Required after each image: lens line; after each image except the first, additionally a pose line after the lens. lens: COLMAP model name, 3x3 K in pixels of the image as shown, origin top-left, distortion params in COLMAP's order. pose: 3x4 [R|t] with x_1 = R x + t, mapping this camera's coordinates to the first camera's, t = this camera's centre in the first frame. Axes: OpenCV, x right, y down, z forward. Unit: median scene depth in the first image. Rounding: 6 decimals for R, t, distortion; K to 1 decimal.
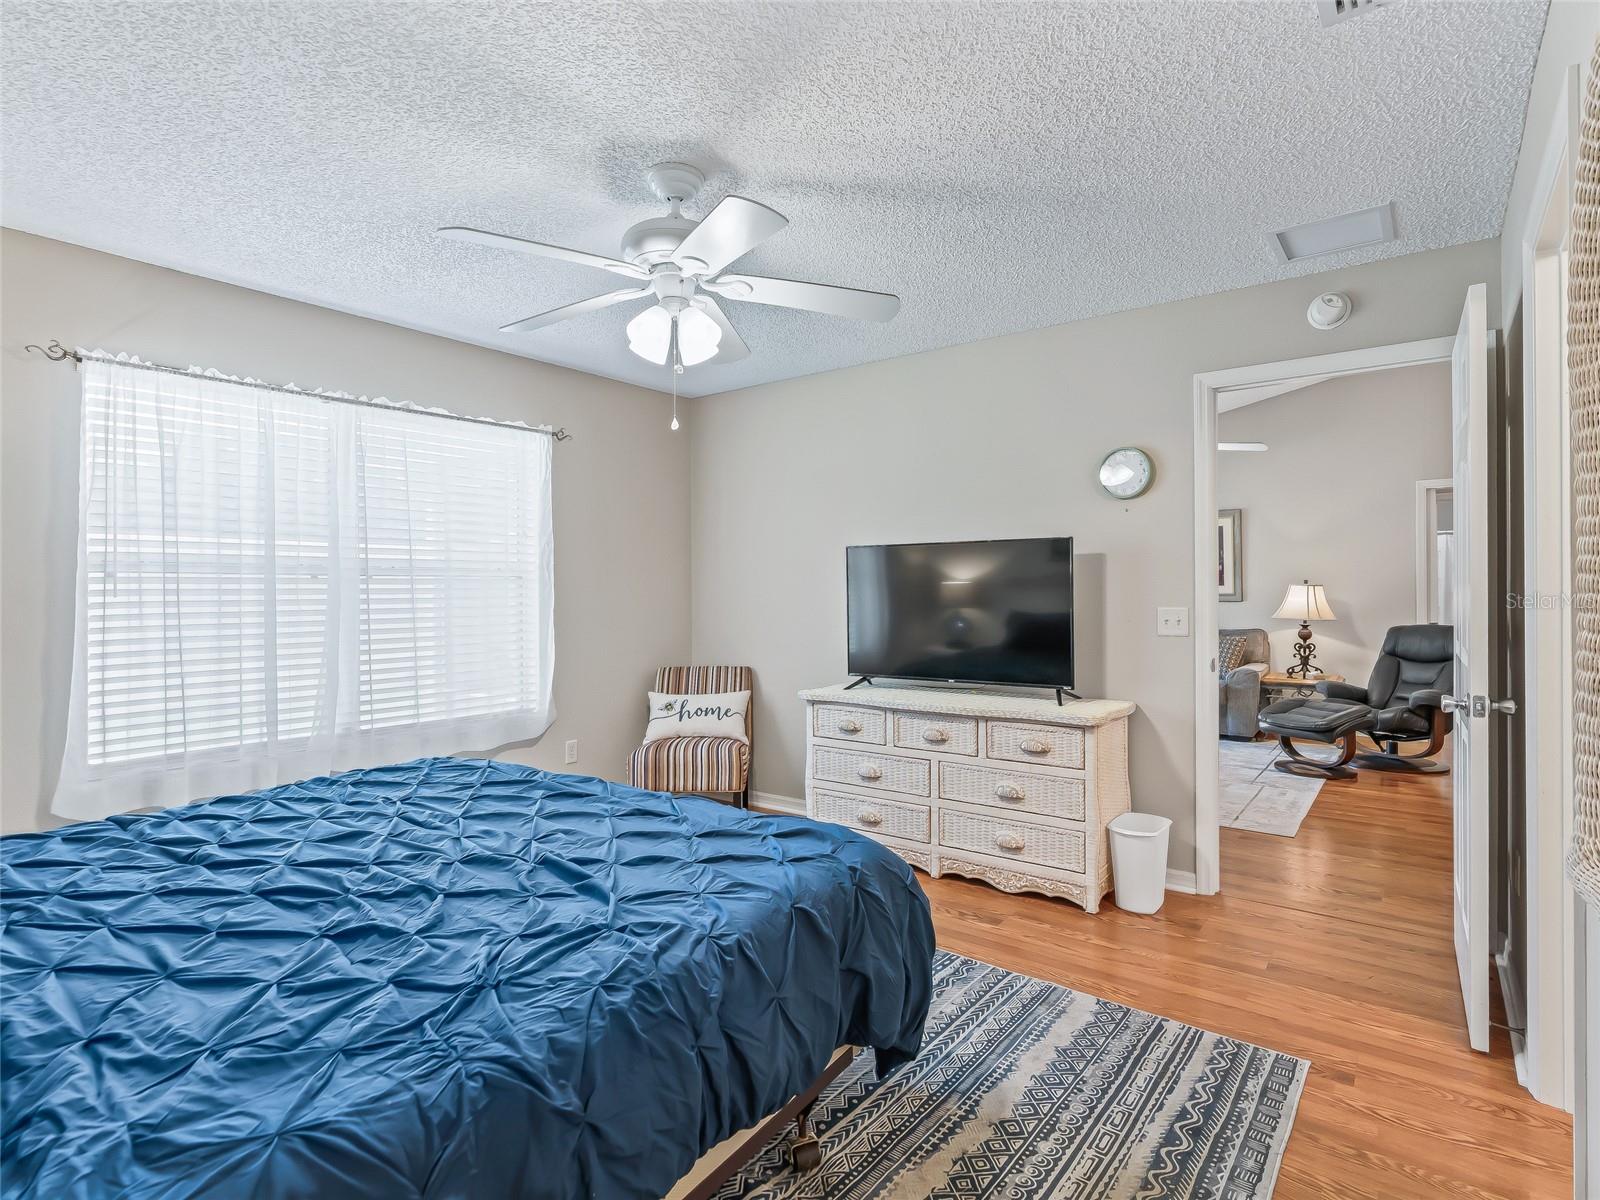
lens RADIAL K [[822.7, 0, 793.7], [0, 822.7, 582.9], [0, 0, 1]] dist [-0.001738, 0.001160]
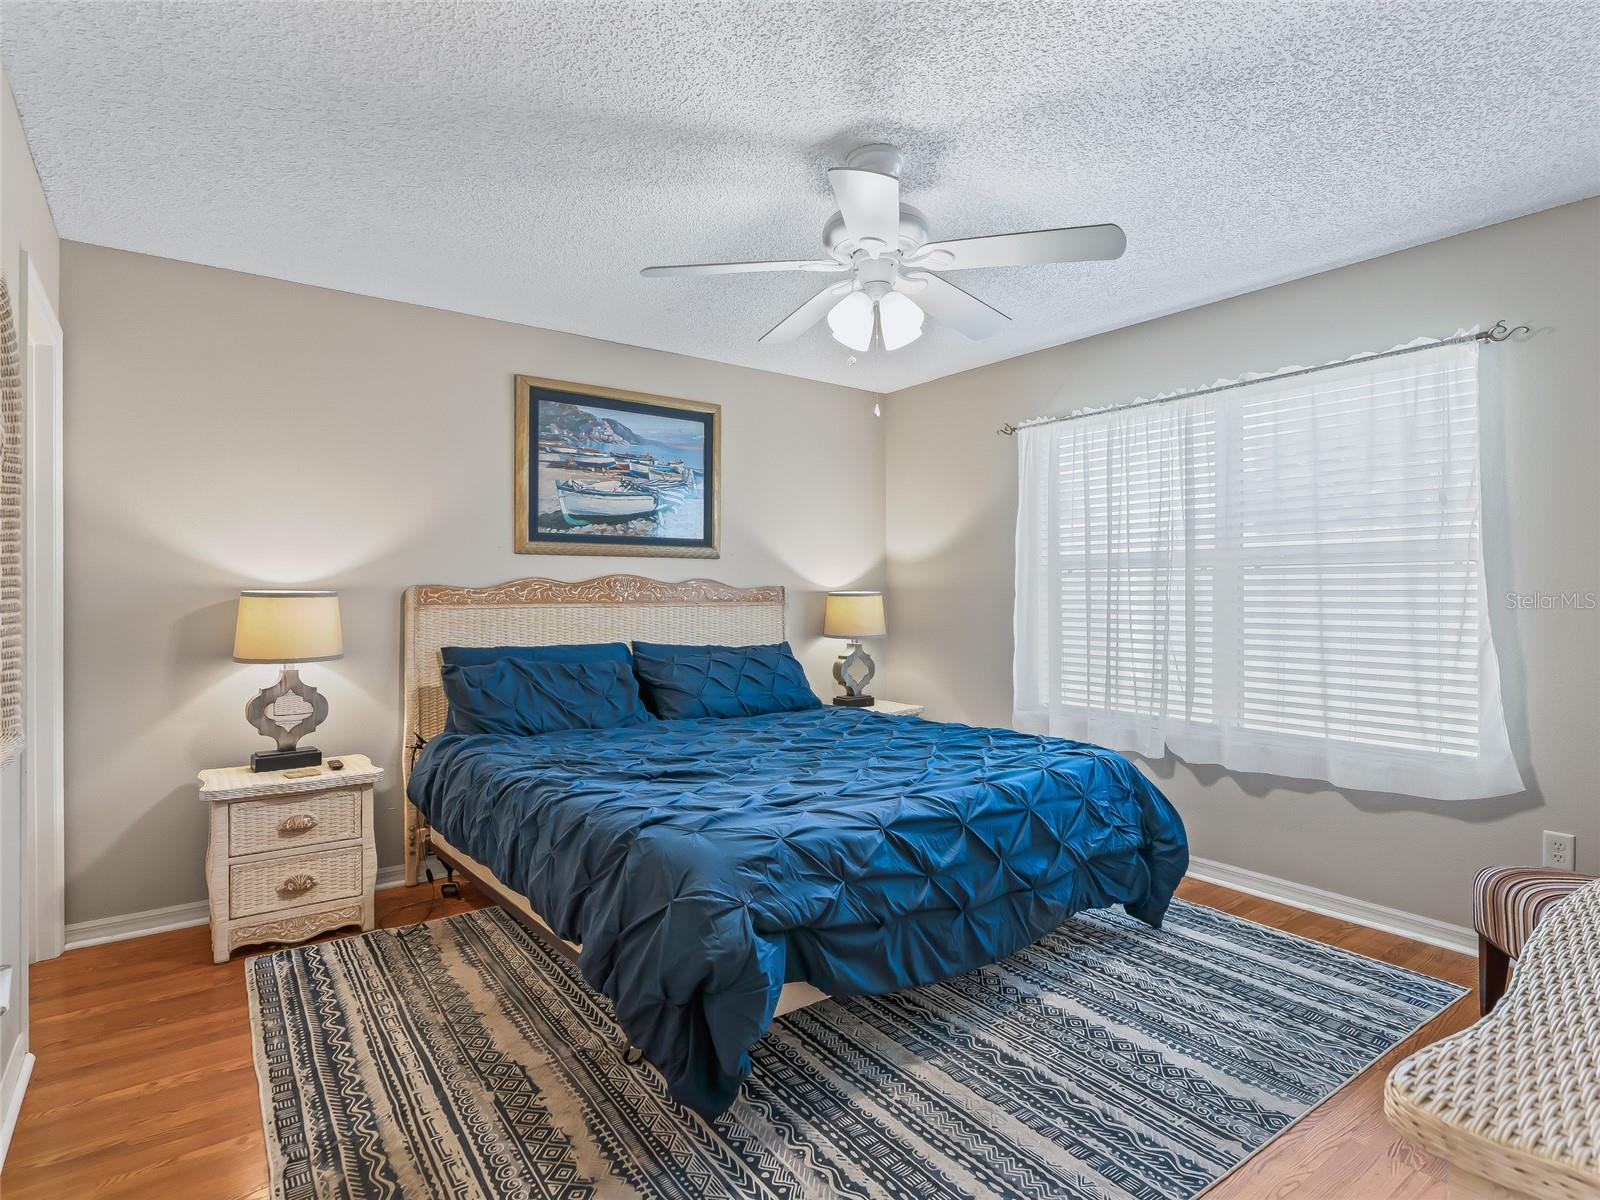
lens RADIAL K [[855.3, 0, 793.8], [0, 855.3, 609.9], [0, 0, 1]] dist [-0.000808, 0.000415]
pose [[-0.281581, 0.028085, -0.959126, 1.296399], [0.006166, 0.999604, 0.027460, 0.024286], [0.959518, 0.001818, -0.281643, 1.763015]]
